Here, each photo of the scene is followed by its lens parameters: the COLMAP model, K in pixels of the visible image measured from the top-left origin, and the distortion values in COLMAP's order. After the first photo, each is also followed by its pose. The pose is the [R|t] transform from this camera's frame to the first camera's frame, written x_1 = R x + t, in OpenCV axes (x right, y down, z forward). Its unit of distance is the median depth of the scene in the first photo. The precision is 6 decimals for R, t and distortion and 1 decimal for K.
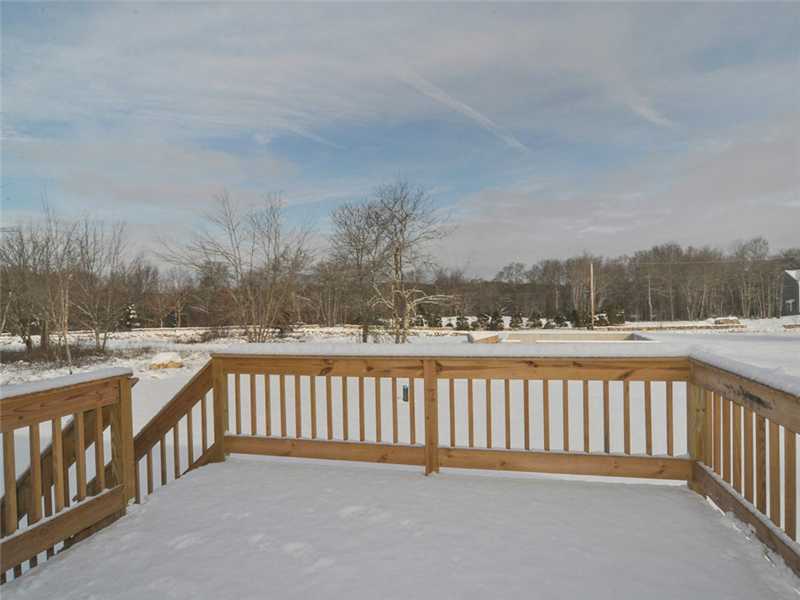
lens RADIAL K [[486.5, 0, 400.0], [0, 486.5, 300.0], [0, 0, 1]] dist [0.002700, 0.000189]
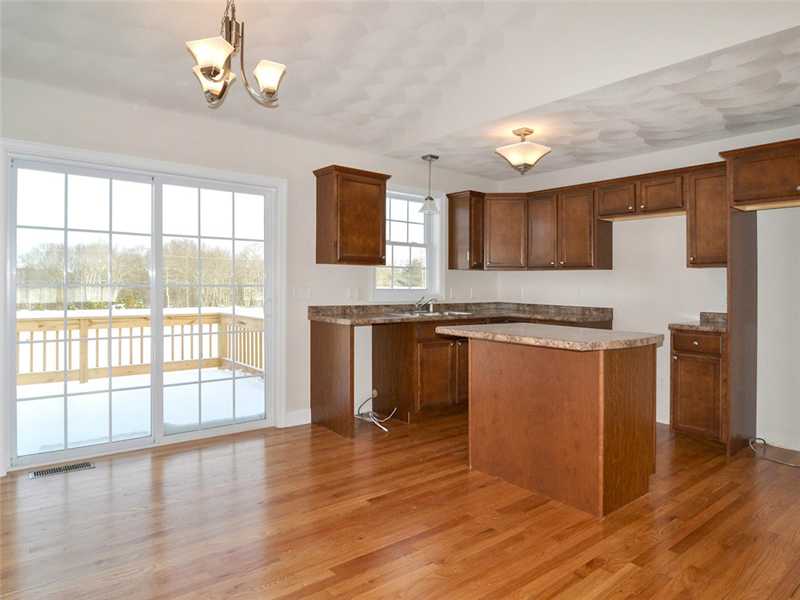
lens RADIAL K [[501.3, 0, 427.3], [0, 501.3, 297.4], [0, 0, 1]] dist [-0.002373, -0.002008]
pose [[0.573262, -0.000255, 0.819372, -0.553881], [-0.009706, 0.999928, 0.007102, 0.013942], [-0.819315, -0.012024, 0.573218, -0.824224]]
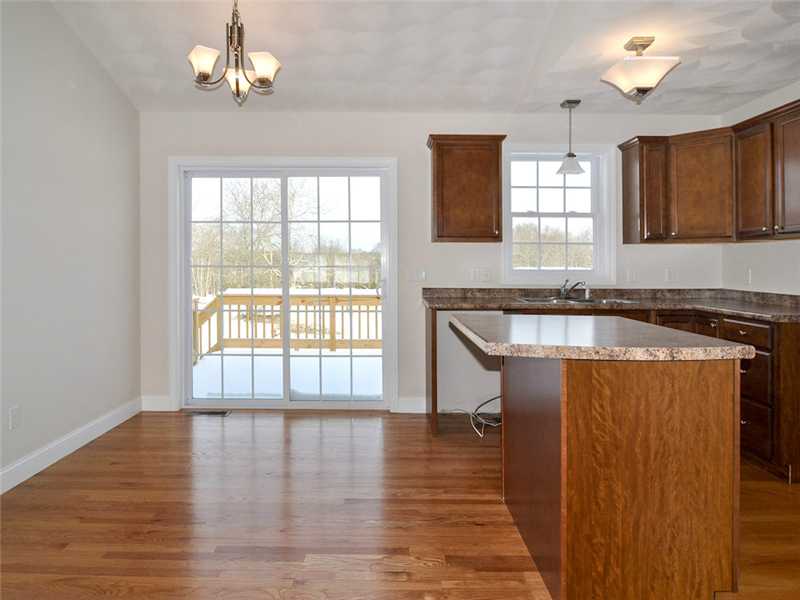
lens RADIAL K [[516.9, 0, 404.5], [0, 516.9, 260.3], [0, 0, 1]] dist [-0.011290, -0.003482]
pose [[0.963197, 0.018832, 0.268135, -0.165198], [-0.014601, 0.999736, -0.017767, 0.007353], [-0.268399, 0.013198, 0.963217, -0.980798]]
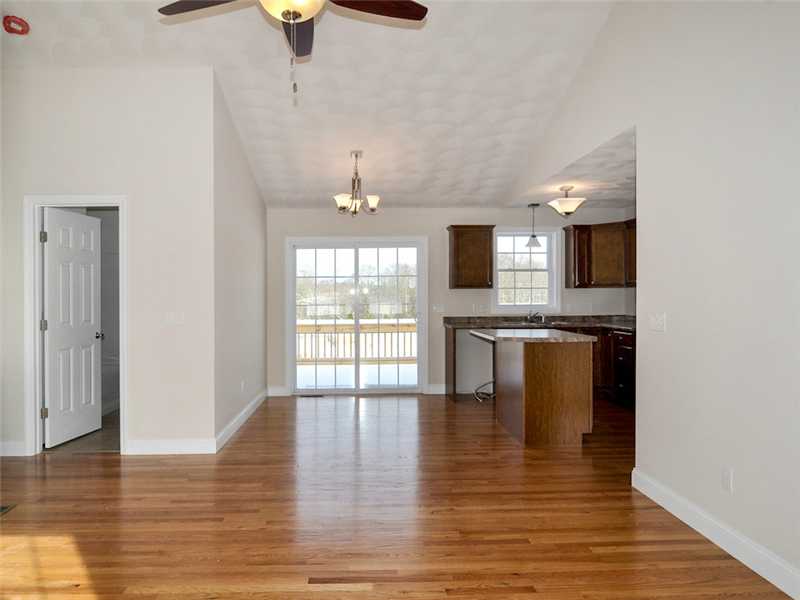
lens RADIAL K [[527.7, 0, 397.5], [0, 527.7, 317.4], [0, 0, 1]] dist [-0.006294, -0.002068]
pose [[0.950580, -0.004749, 0.310444, -0.501399], [-0.003301, 0.999672, 0.025402, 0.002785], [-0.310462, -0.025171, 0.950252, -1.535751]]
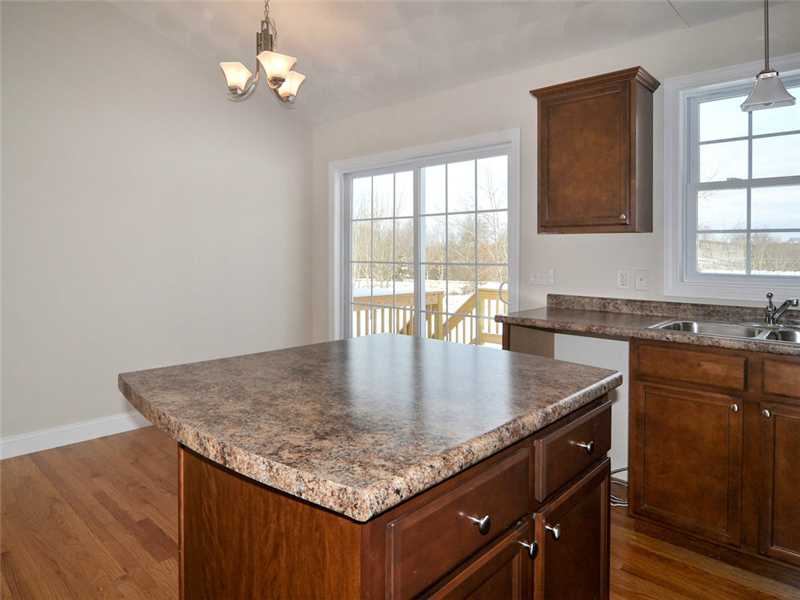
lens RADIAL K [[516.9, 0, 404.5], [0, 516.9, 260.3], [0, 0, 1]] dist [-0.011290, -0.003482]
pose [[0.878786, 0.026270, -0.476492, 0.287876], [-0.022626, 0.999654, 0.013384, -0.011939], [0.476679, -0.000980, 0.879077, -0.804820]]
